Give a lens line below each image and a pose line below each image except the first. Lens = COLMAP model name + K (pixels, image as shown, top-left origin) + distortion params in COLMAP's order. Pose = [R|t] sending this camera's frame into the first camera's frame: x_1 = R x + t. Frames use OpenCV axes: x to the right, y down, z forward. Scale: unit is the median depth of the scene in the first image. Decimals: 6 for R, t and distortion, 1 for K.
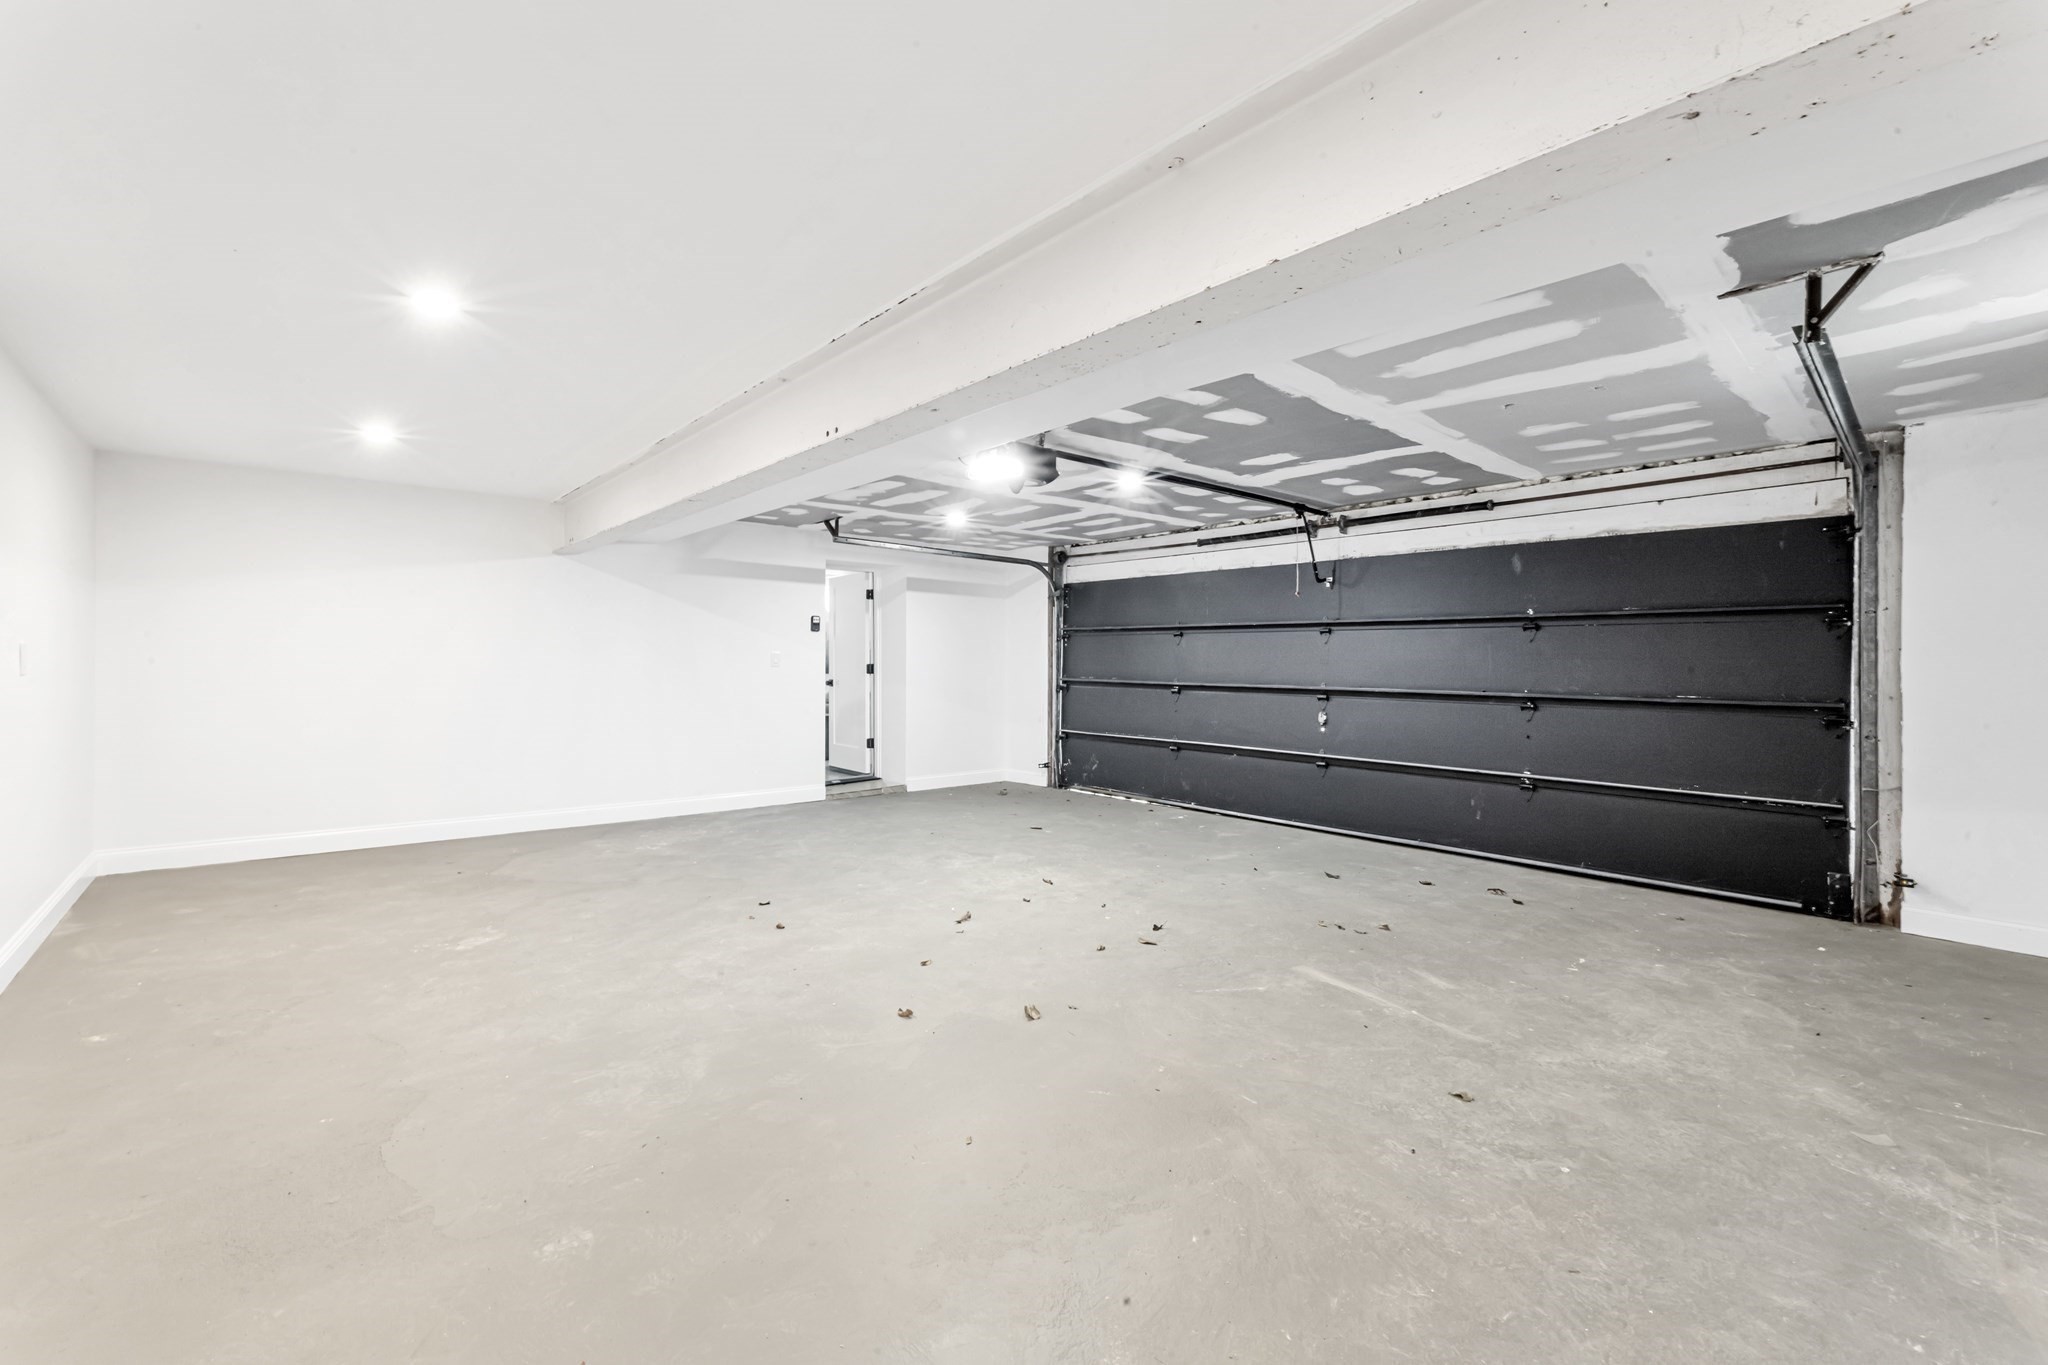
lens RADIAL K [[836.4, 0, 1024.3], [0, 836.4, 671.8], [0, 0, 1]] dist [0.001856, 0.000086]
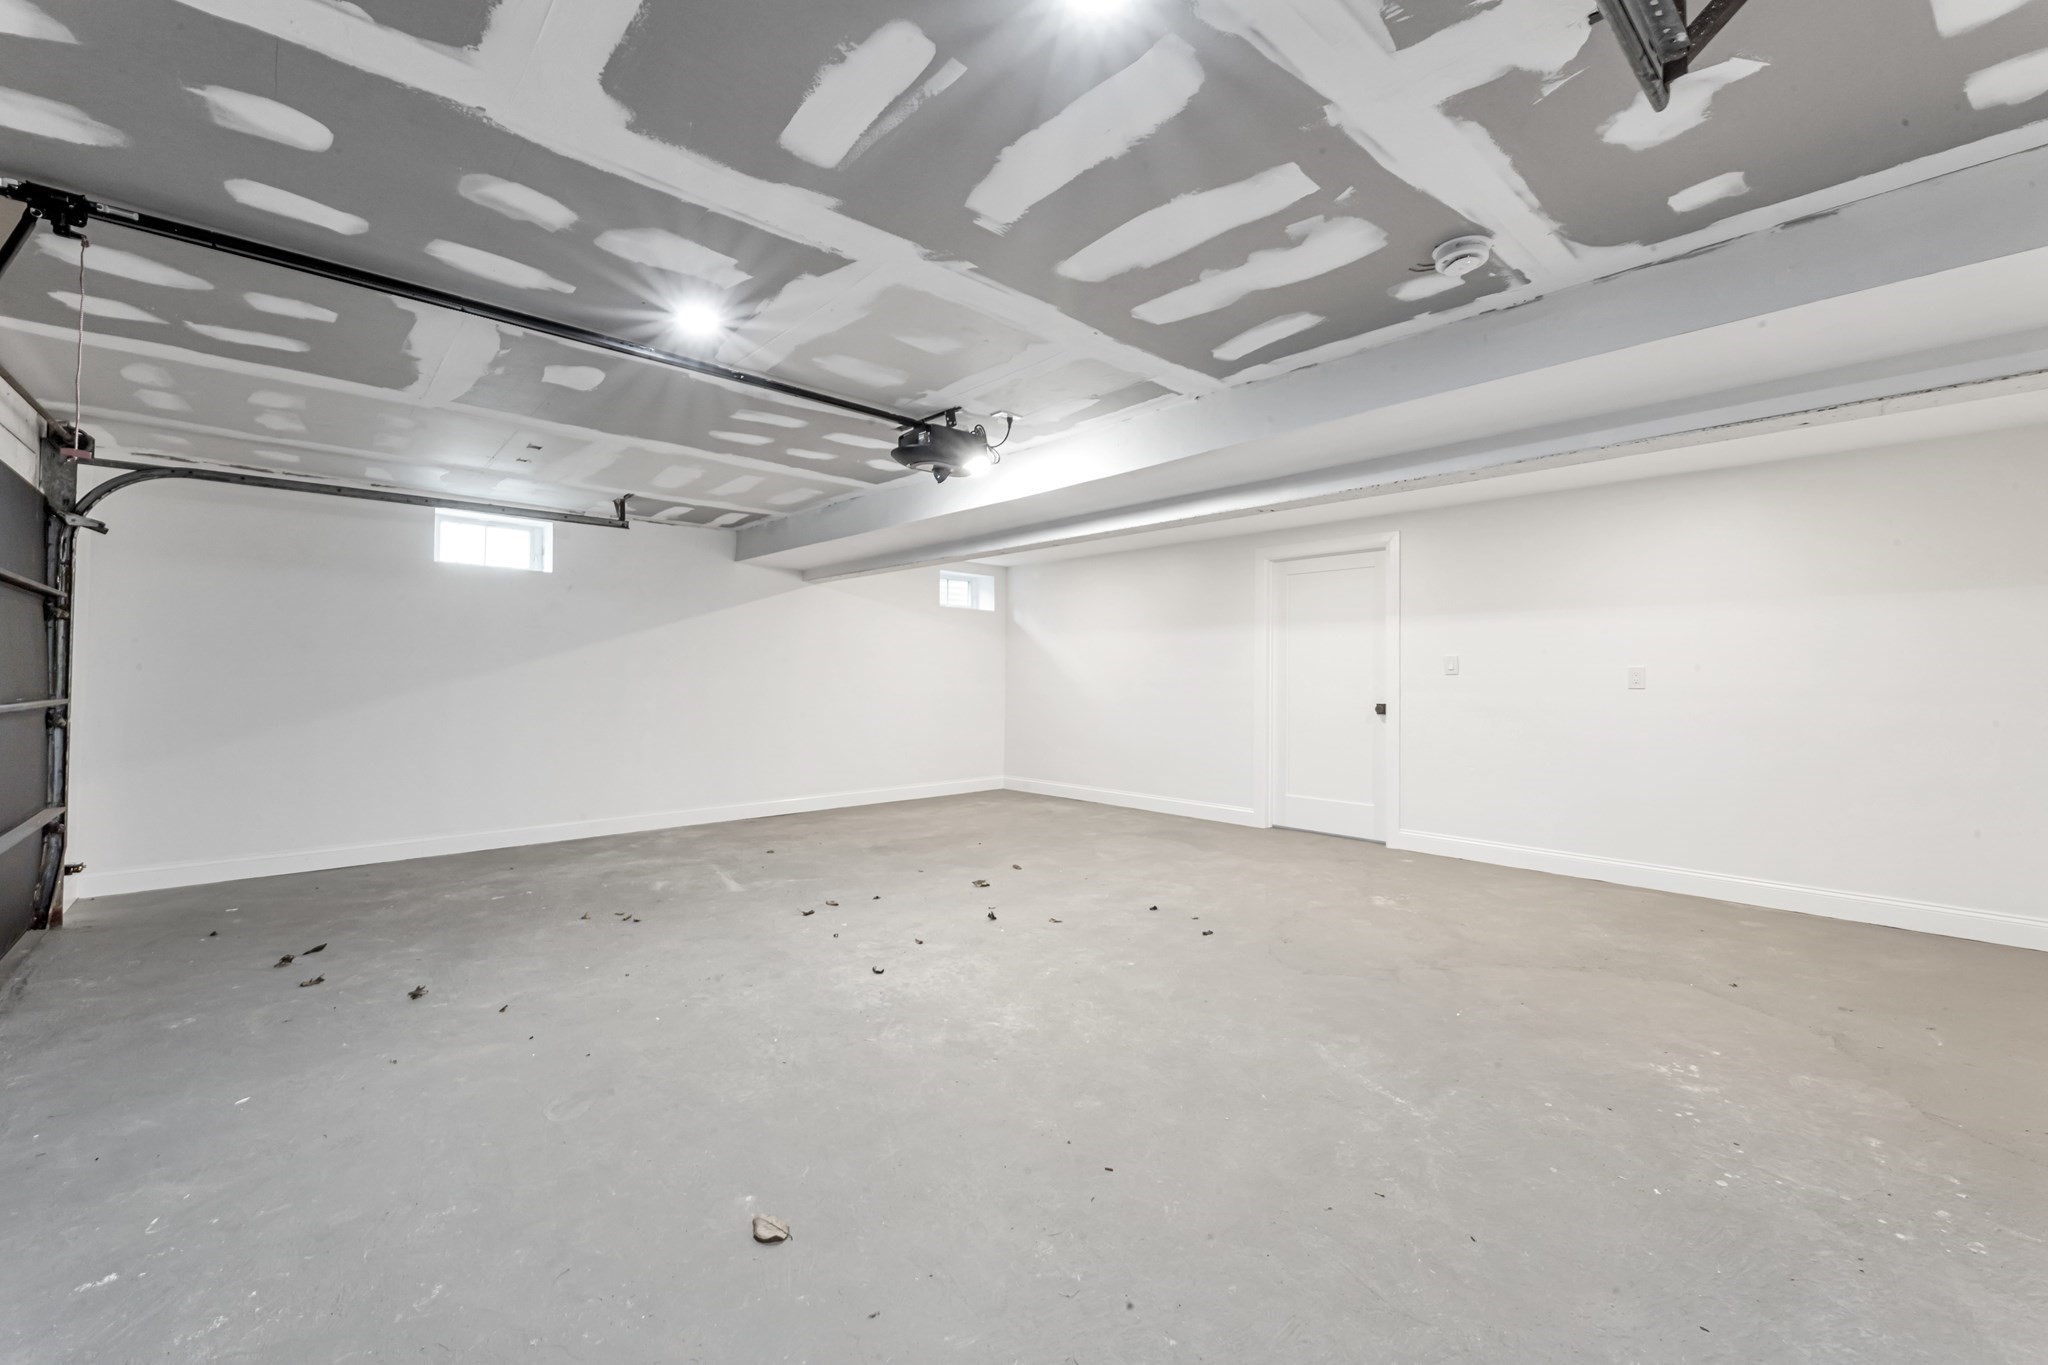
lens RADIAL K [[836.4, 0, 1023.8], [0, 836.4, 678.0], [0, 0, 1]] dist [0.001856, 0.000086]
pose [[-0.999900, -0.014134, 0.000371, -0.103498], [-0.014131, 0.999876, 0.006901, -0.006043], [-0.000468, 0.006895, -0.999976, 1.892260]]
